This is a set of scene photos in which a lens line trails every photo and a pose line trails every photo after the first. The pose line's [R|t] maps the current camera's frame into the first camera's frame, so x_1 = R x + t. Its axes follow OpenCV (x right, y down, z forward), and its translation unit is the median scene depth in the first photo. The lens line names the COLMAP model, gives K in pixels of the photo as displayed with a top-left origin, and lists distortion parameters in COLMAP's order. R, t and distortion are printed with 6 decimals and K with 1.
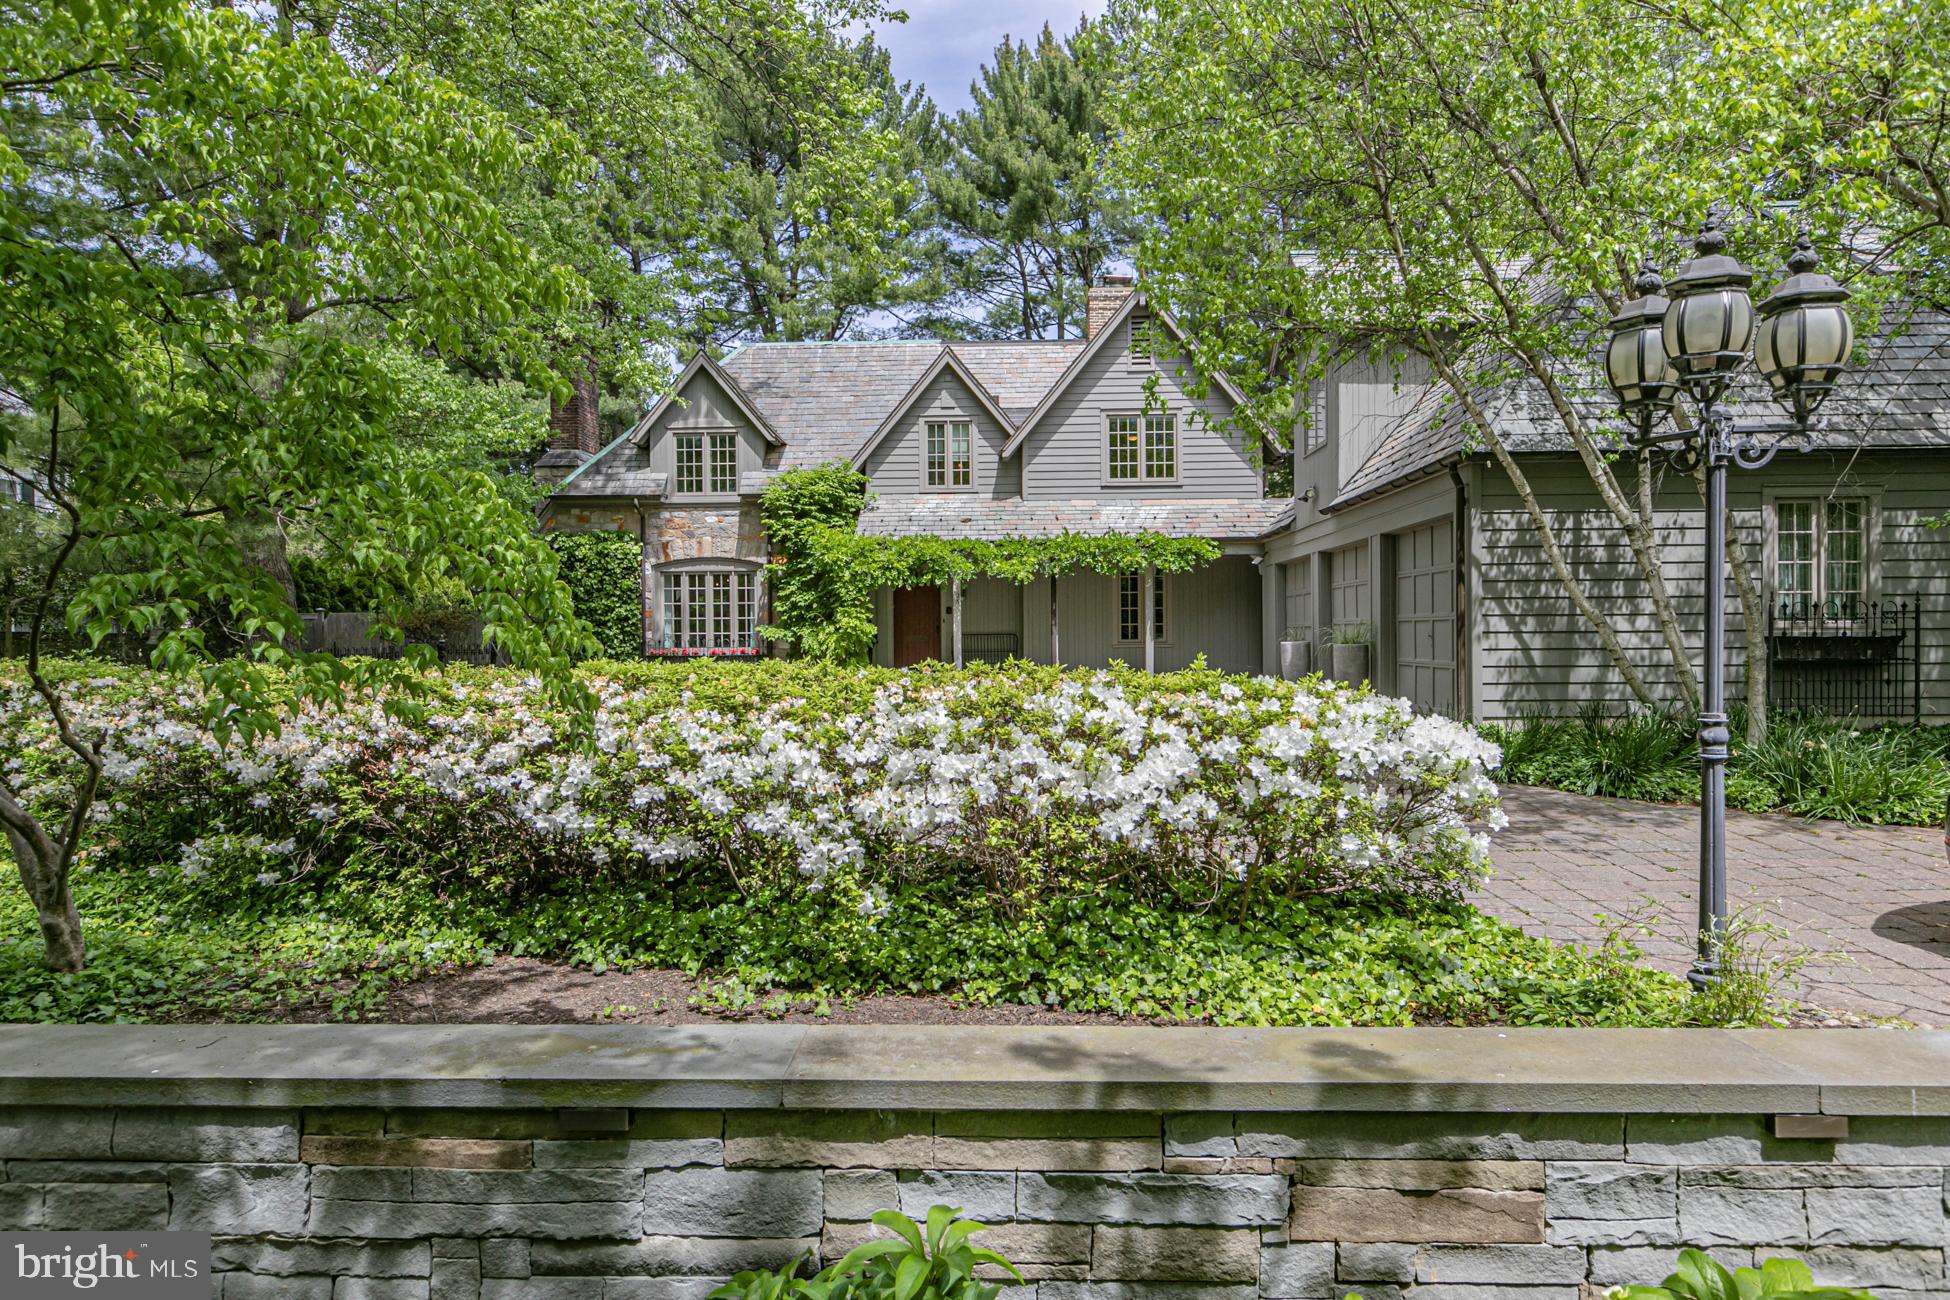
lens RADIAL K [[1294.2, 0, 975.0], [0, 1294.2, 650.5], [0, 0, 1]] dist [0.020977, -0.002792]
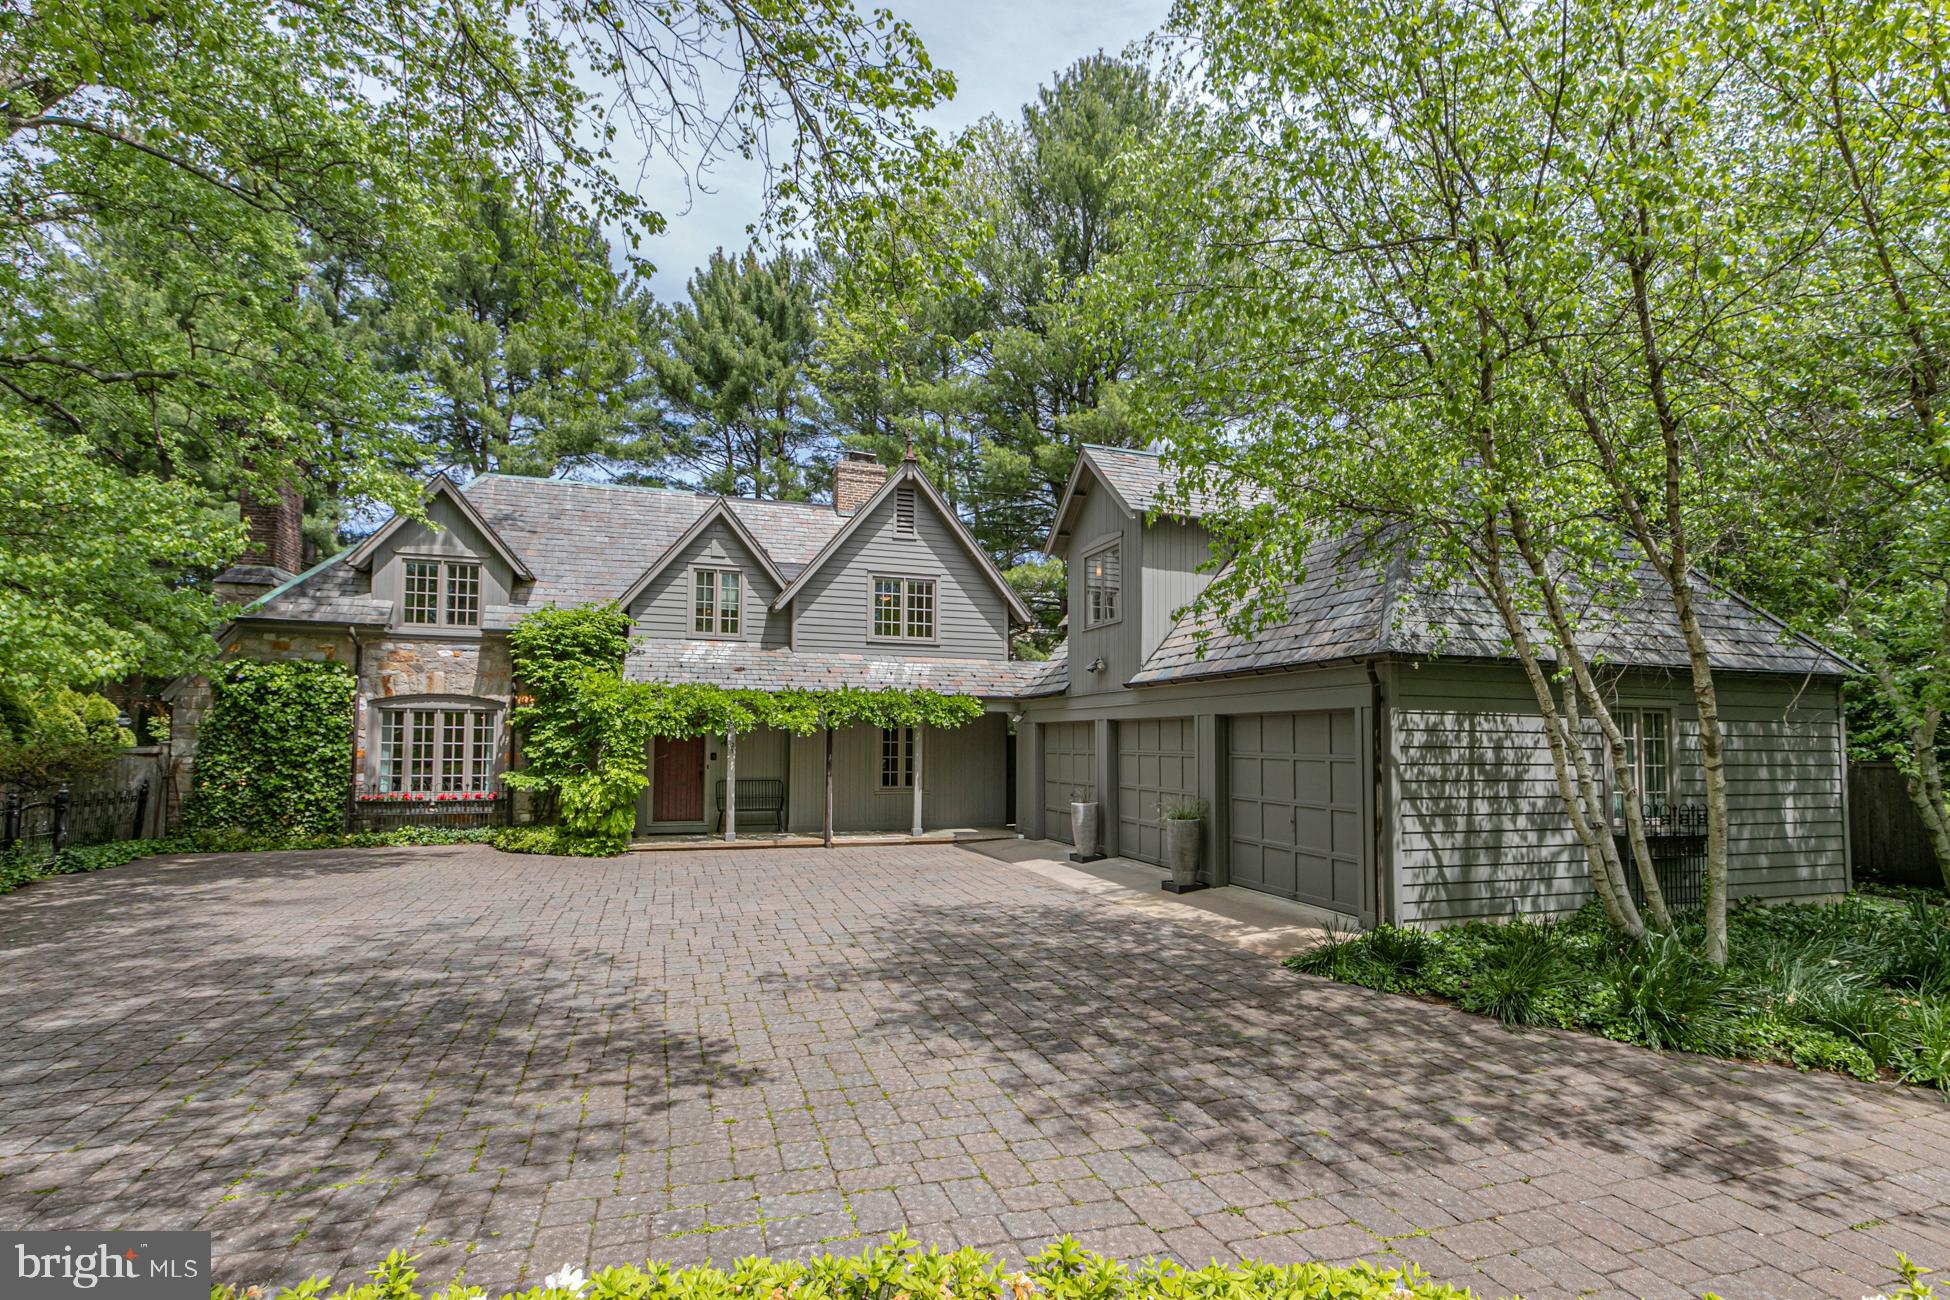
lens RADIAL K [[920.3, 0, 954.8], [0, 920.3, 690.4], [0, 0, 1]] dist [0.013564, -0.001069]
pose [[0.933772, 0.033393, 0.356307, -0.101957], [-0.014119, 0.998299, -0.056559, -0.044289], [-0.357589, 0.047783, 0.932656, 0.261516]]
